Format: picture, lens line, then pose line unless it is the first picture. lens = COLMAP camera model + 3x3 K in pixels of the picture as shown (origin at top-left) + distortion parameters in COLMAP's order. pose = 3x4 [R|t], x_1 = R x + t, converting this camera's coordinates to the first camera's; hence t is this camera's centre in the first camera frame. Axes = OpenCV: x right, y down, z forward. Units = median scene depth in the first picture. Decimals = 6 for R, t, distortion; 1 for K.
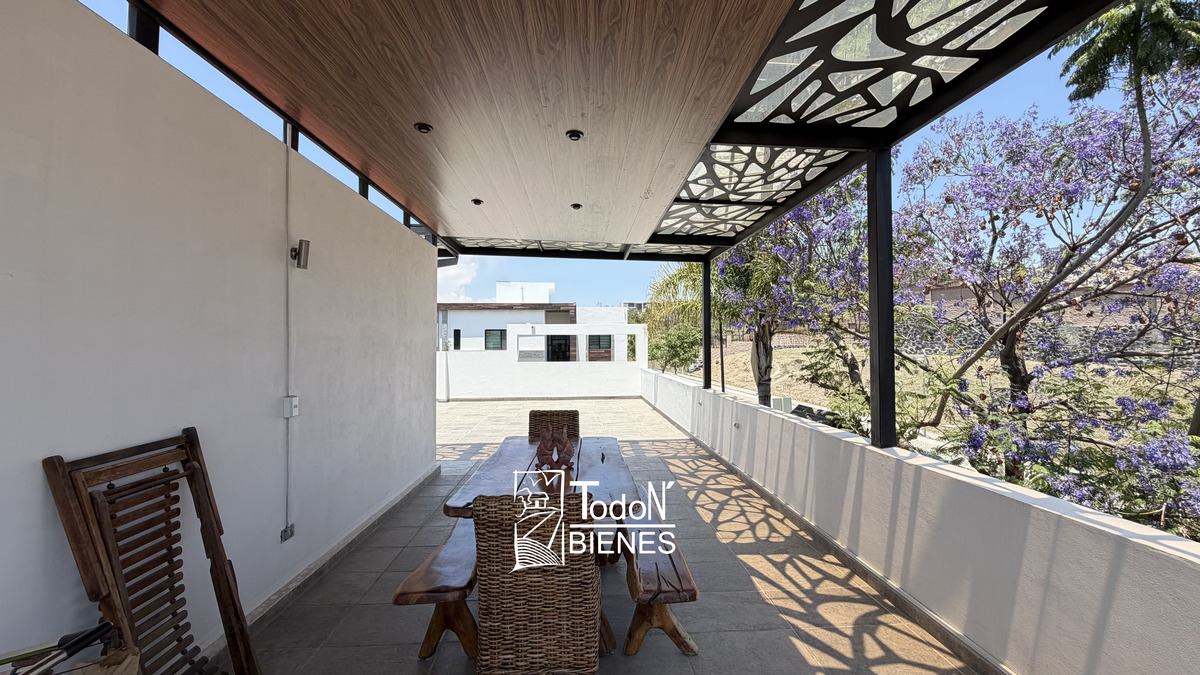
lens RADIAL K [[478.2, 0, 598.6], [0, 478.2, 338.3], [0, 0, 1]] dist [0.000179, 0.000224]
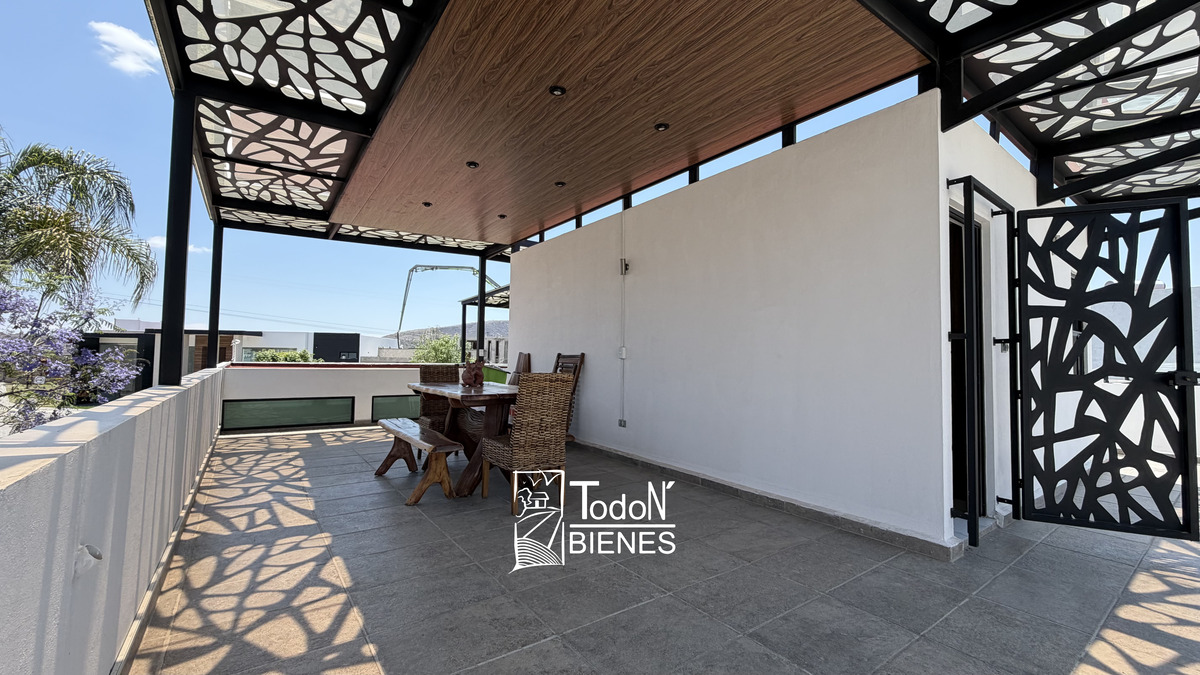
lens RADIAL K [[478.2, 0, 598.6], [0, 478.2, 338.3], [0, 0, 1]] dist [0.000179, 0.000224]
pose [[-0.834509, -0.033953, -0.549948, 0.318243], [-0.005075, 0.998531, -0.053946, 0.140150], [0.550972, -0.042227, -0.833455, 1.849635]]
